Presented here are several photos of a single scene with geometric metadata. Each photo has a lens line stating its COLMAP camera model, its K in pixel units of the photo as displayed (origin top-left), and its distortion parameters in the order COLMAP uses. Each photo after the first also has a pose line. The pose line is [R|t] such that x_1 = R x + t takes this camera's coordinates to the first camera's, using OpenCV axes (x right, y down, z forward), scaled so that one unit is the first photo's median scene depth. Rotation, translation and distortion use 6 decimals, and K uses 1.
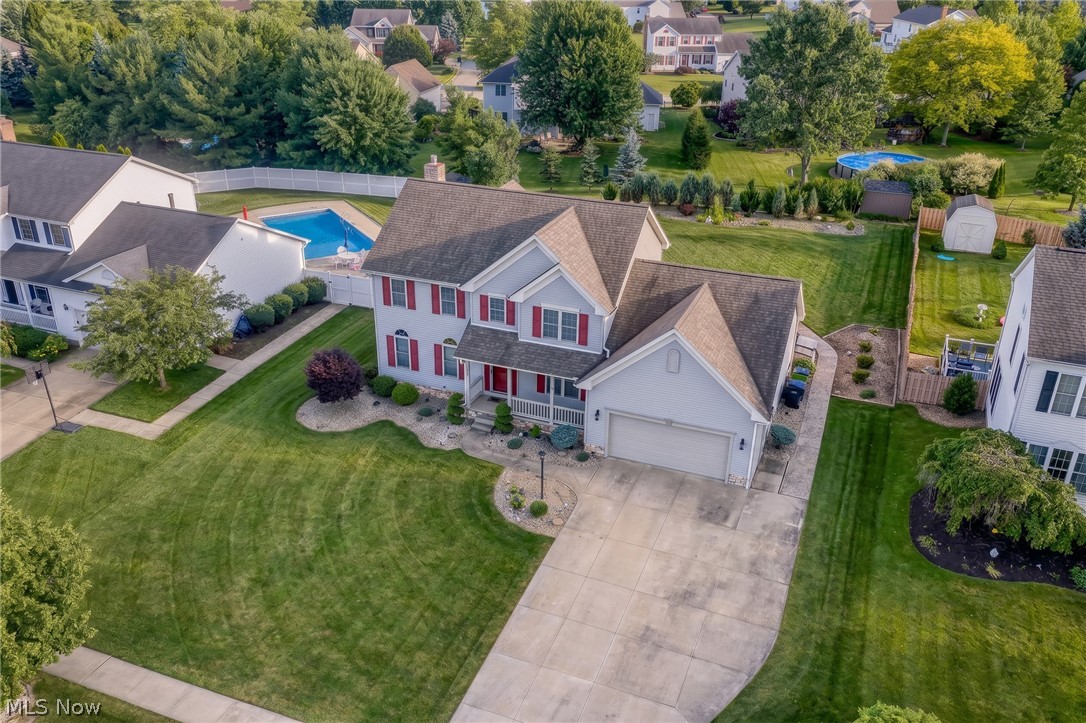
lens RADIAL K [[924.9, 0, 543.0], [0, 924.9, 361.5], [0, 0, 1]] dist [-0.008136, 0.001014]
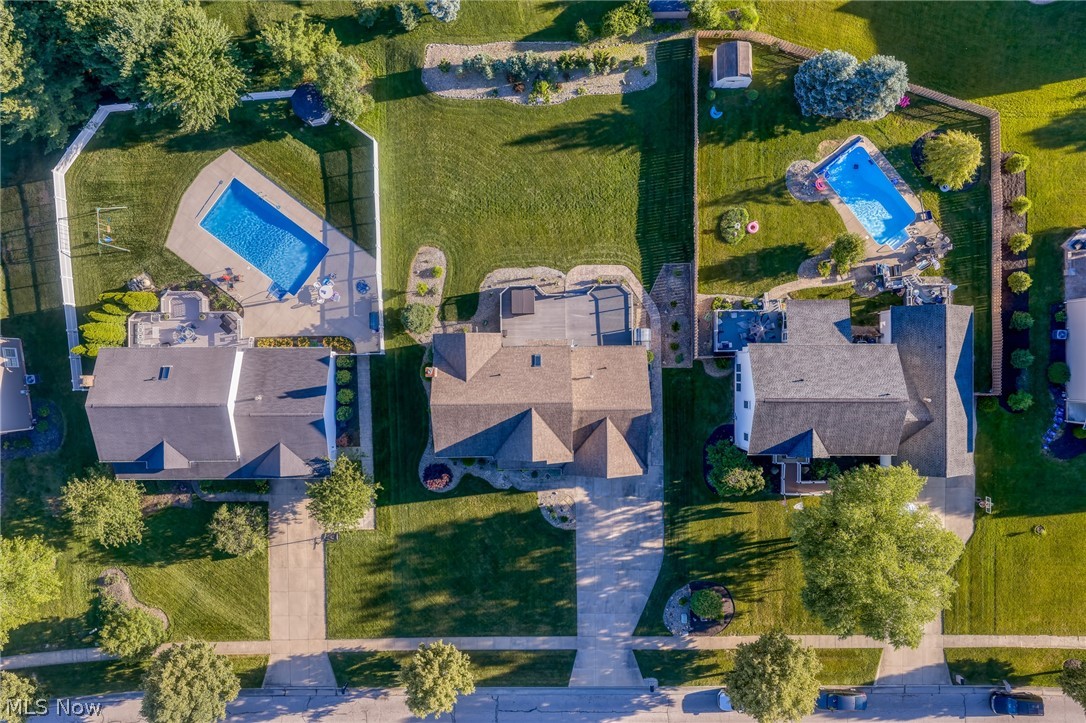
lens RADIAL K [[924.9, 0, 543.0], [0, 924.9, 361.5], [0, 0, 1]] dist [-0.008136, 0.001014]
pose [[0.924413, -0.381383, -0.002629, 0.039638], [0.169602, 0.404895, 0.898496, -0.825438], [-0.341607, -0.831028, 0.438973, 0.106068]]
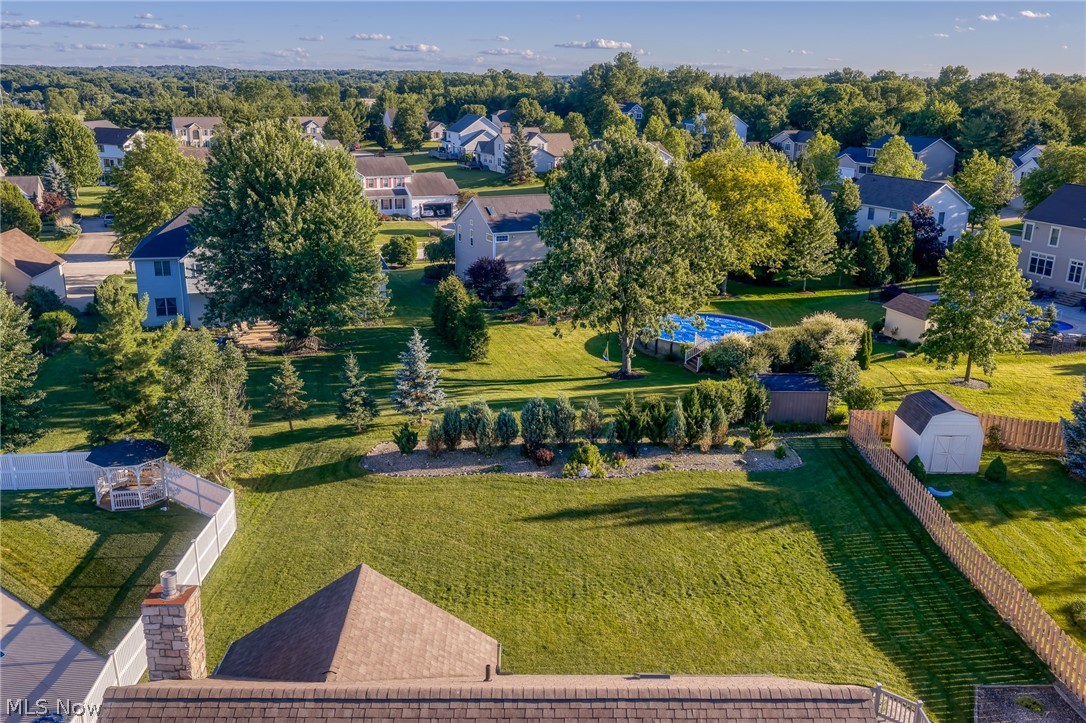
lens RADIAL K [[924.9, 0, 543.0], [0, 924.9, 361.5], [0, 0, 1]] dist [-0.008136, 0.001014]
pose [[0.921678, -0.107537, 0.372755, -0.052986], [0.156165, 0.982374, -0.102728, -0.118914], [-0.355137, 0.152893, 0.922226, 0.296036]]
